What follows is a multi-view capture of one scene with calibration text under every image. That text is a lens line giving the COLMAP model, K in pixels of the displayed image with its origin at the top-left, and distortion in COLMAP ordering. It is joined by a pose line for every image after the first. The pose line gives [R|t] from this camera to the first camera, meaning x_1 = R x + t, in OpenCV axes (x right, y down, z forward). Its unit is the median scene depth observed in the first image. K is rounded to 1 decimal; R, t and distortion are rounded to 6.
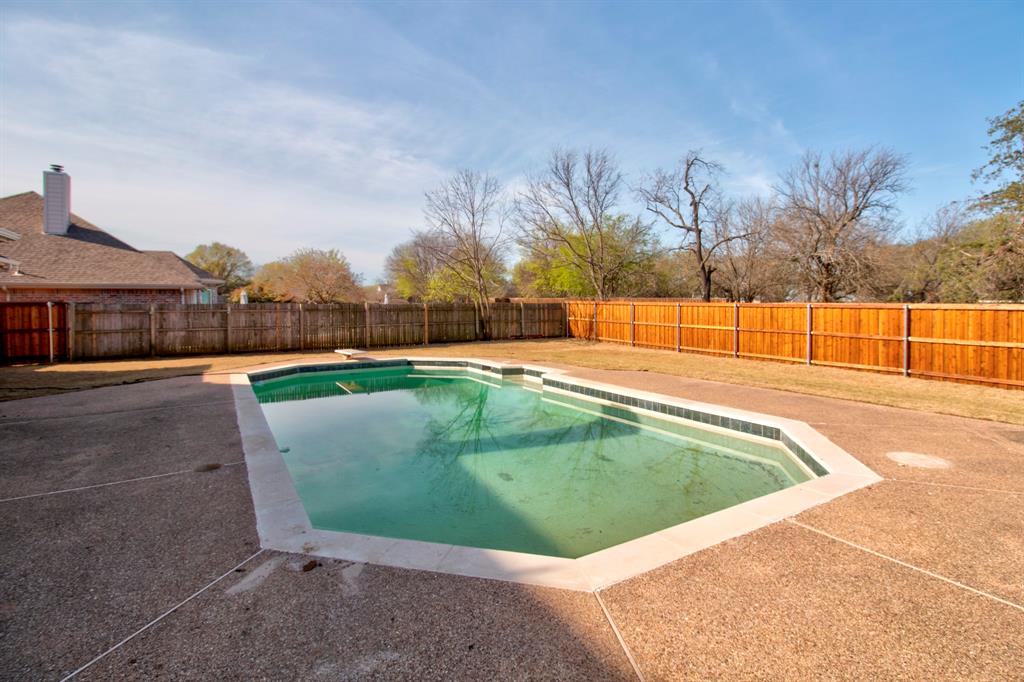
lens RADIAL K [[497.3, 0, 515.9], [0, 497.3, 323.6], [0, 0, 1]] dist [-0.004750, -0.000695]
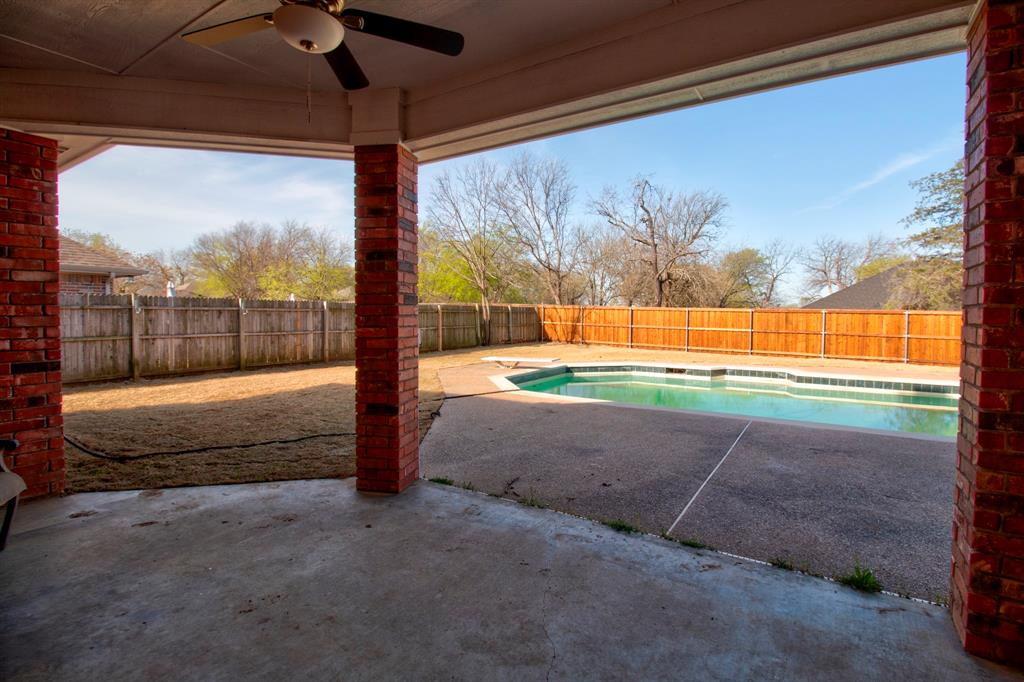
lens RADIAL K [[481.5, 0, 525.4], [0, 481.5, 327.9], [0, 0, 1]] dist [-0.008376, -0.000800]
pose [[0.889906, -0.002758, 0.456135, -0.542374], [0.004559, 0.999986, -0.002849, 0.005052], [-0.456121, 0.004615, 0.889906, 0.214217]]
